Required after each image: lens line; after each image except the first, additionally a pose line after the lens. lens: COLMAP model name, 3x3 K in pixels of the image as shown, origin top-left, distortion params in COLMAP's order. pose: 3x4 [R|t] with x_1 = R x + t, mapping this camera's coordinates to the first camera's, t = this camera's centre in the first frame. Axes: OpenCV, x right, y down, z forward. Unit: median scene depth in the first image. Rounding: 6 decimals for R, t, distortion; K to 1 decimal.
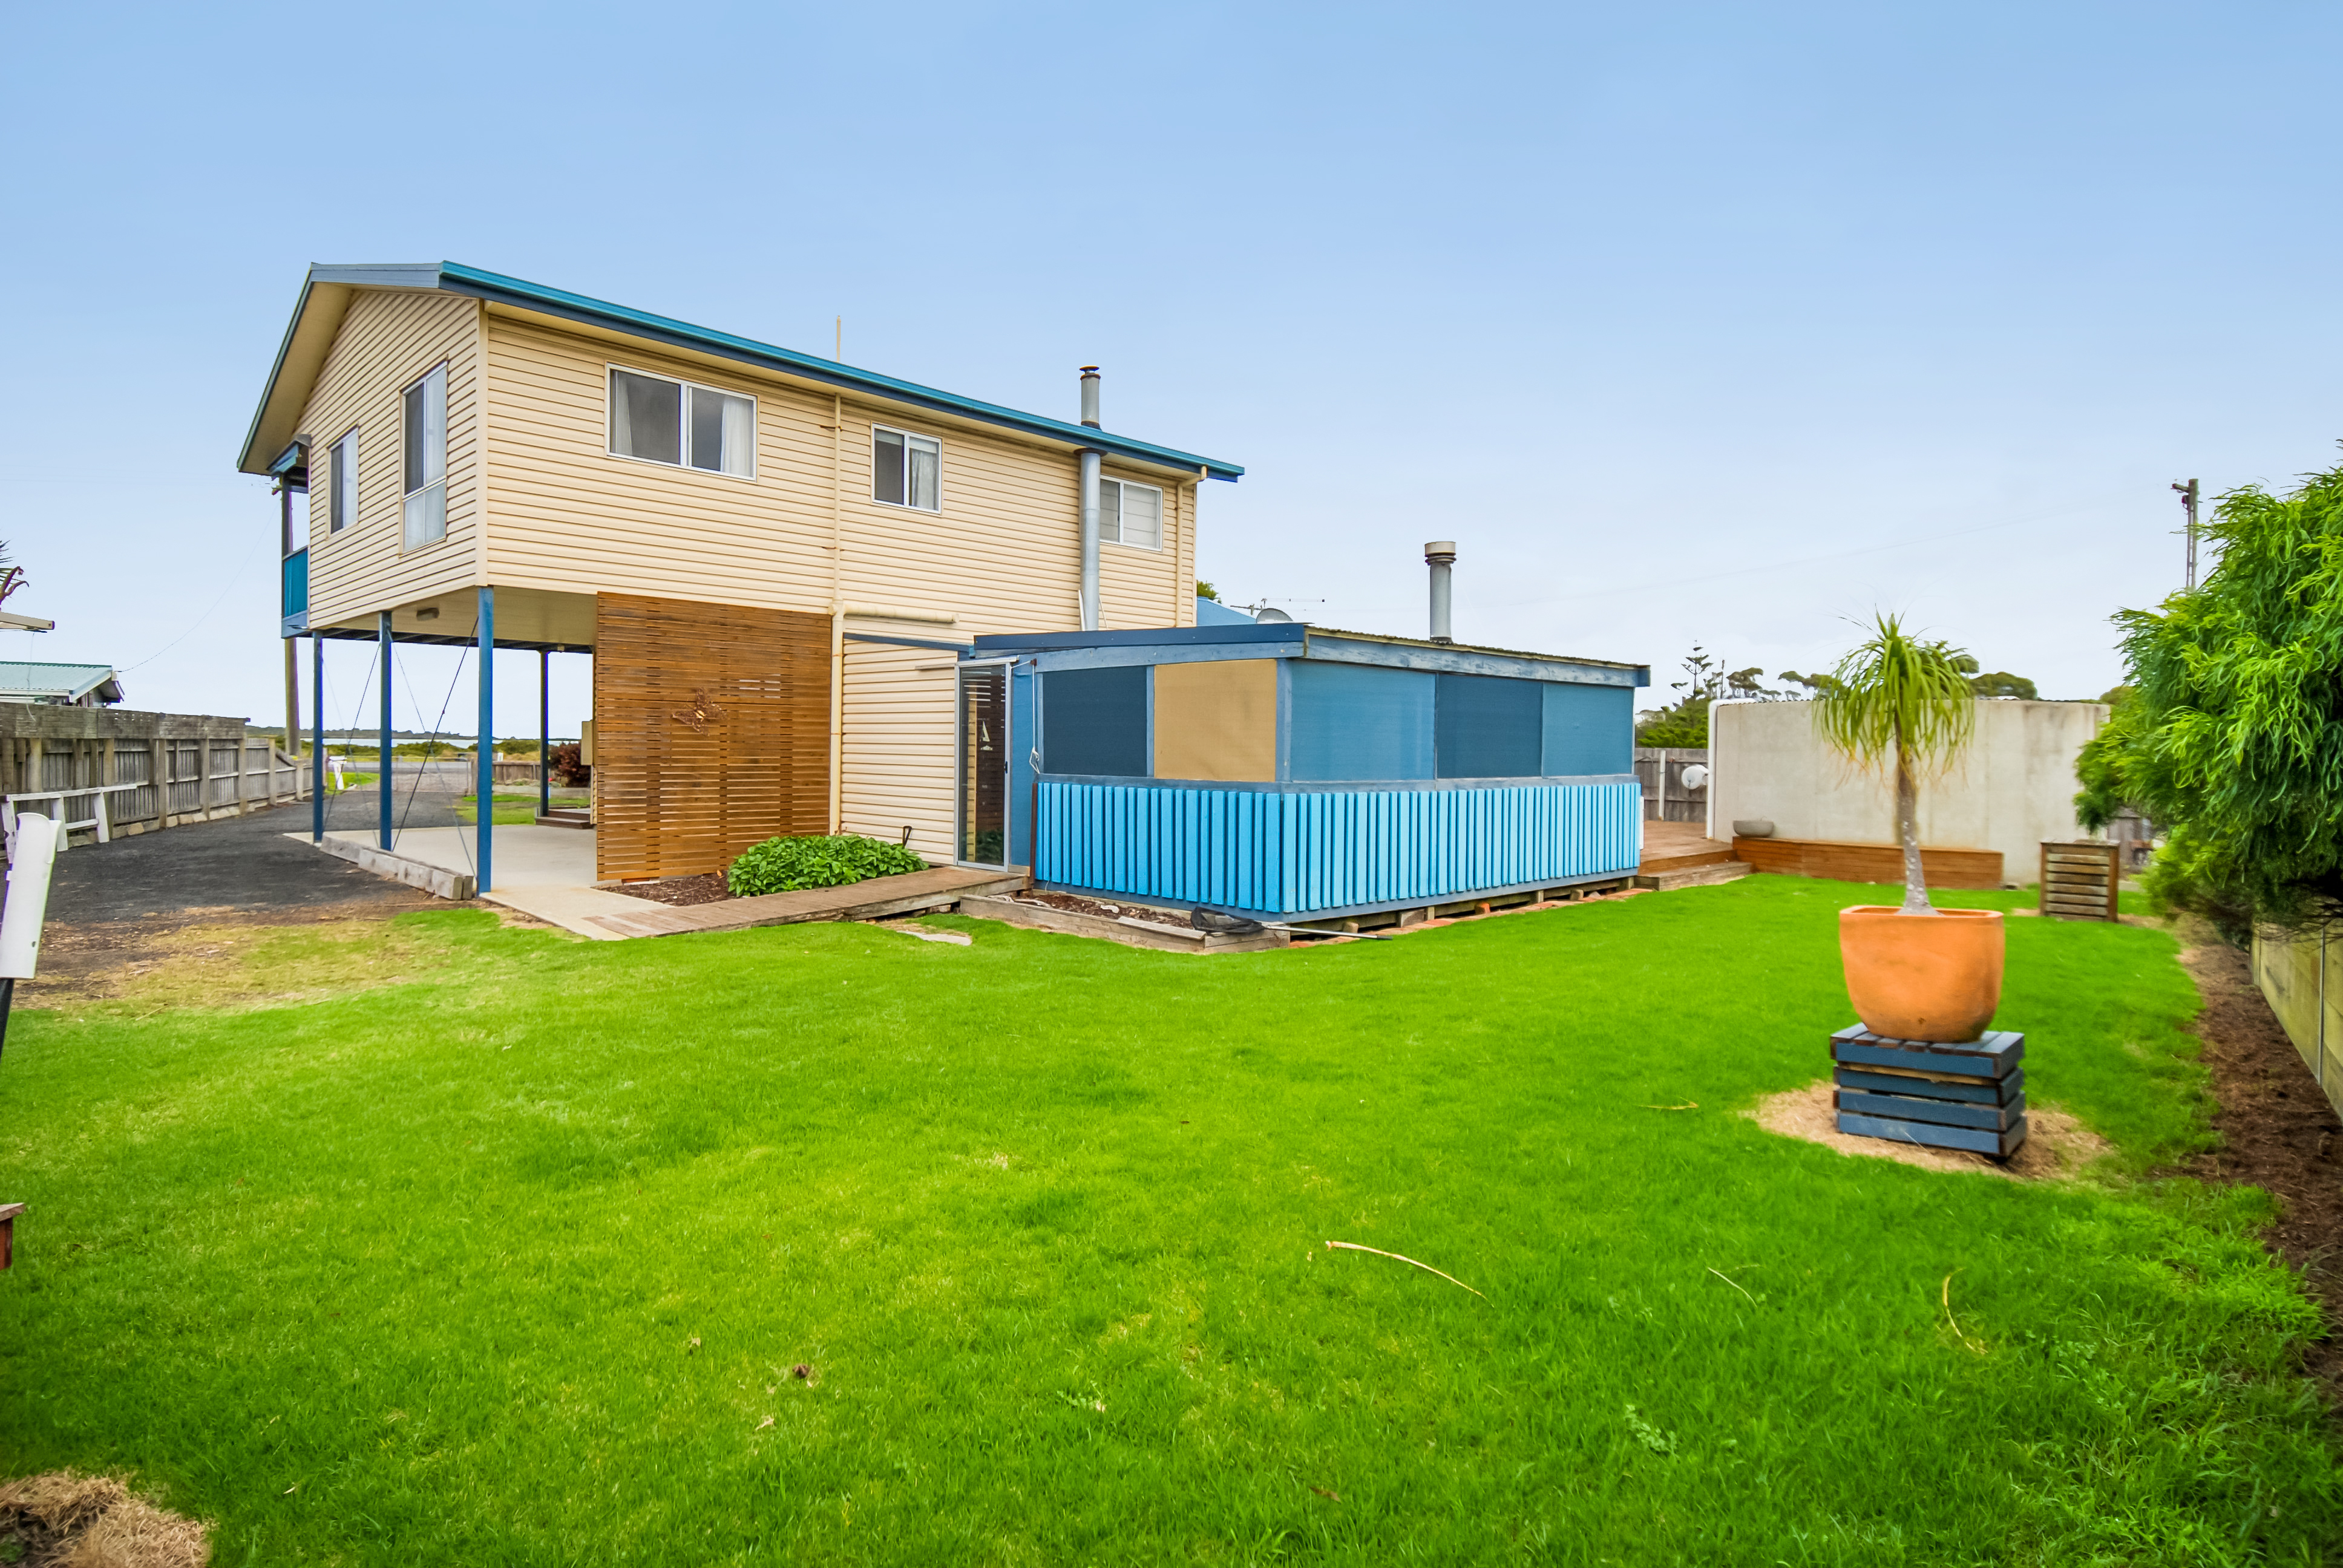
lens RADIAL K [[1224.8, 0, 1185.4], [0, 1224.8, 746.7], [0, 0, 1]] dist [0.054408, -0.052992]
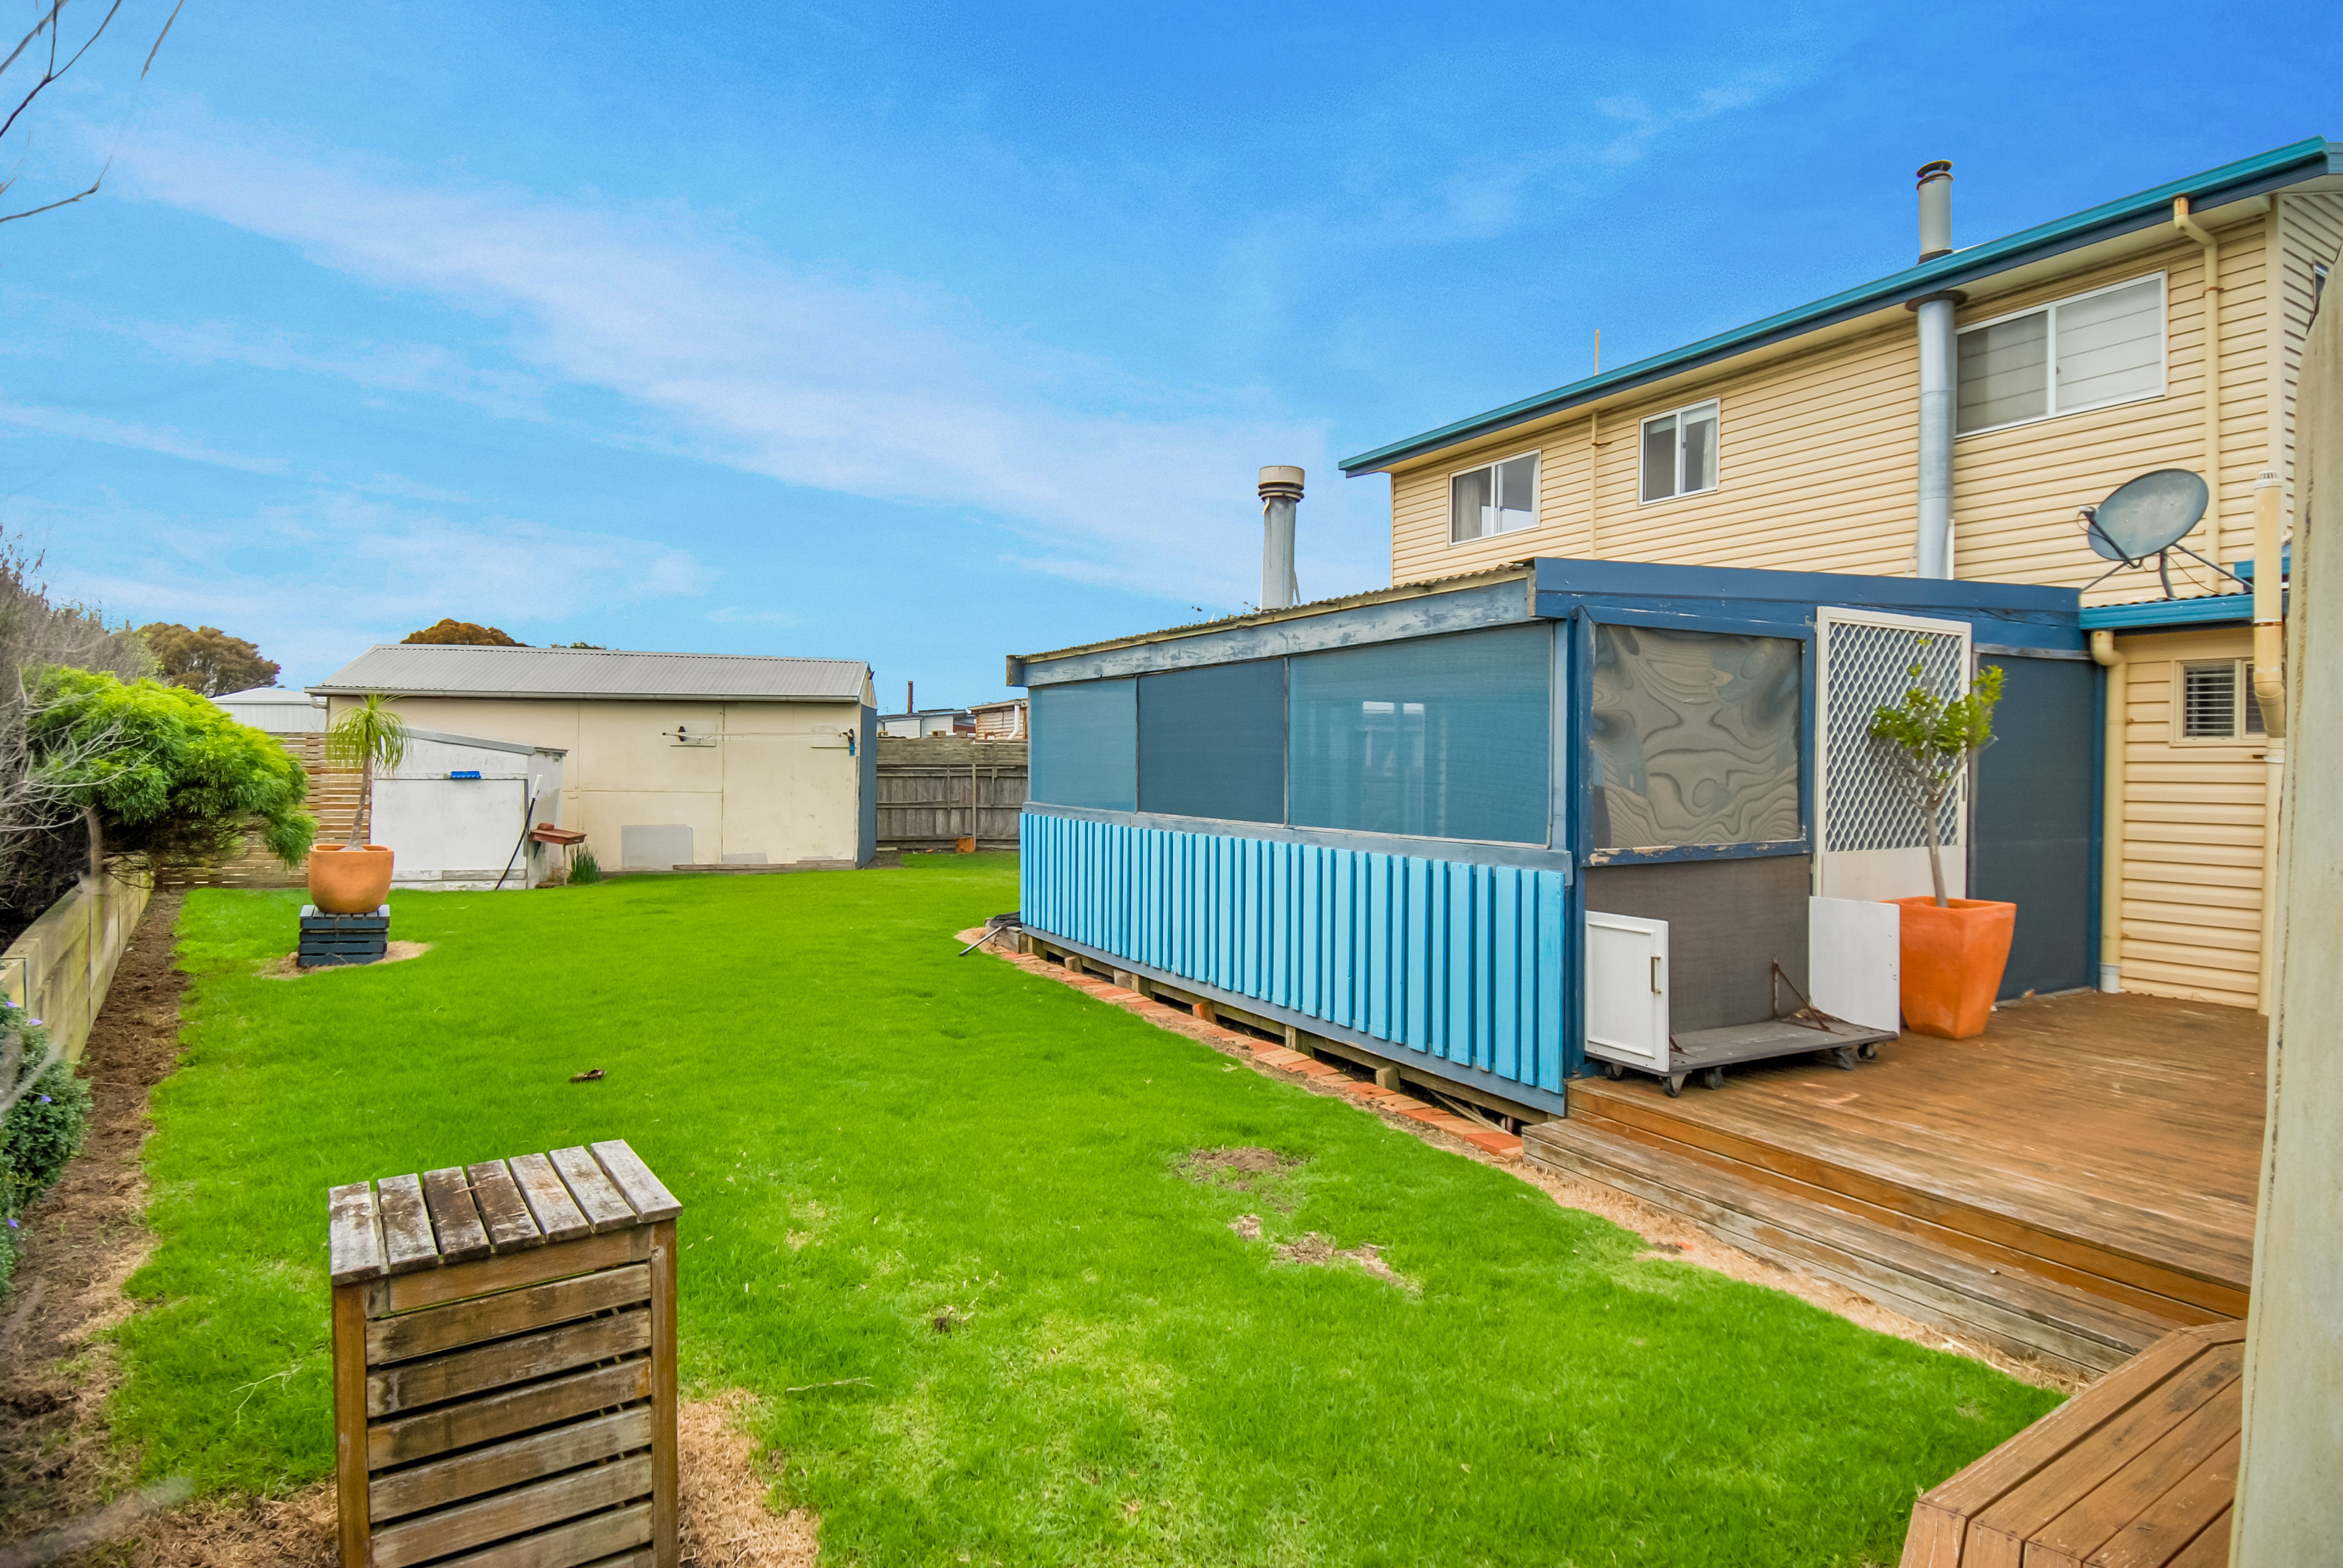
lens RADIAL K [[1224.8, 0, 1185.4], [0, 1224.8, 746.7], [0, 0, 1]] dist [0.054408, -0.052992]
pose [[-0.269676, -0.021243, -0.962717, 0.909397], [-0.010719, 0.999761, -0.019058, -0.000300], [0.962891, 0.005179, -0.269840, 1.186691]]
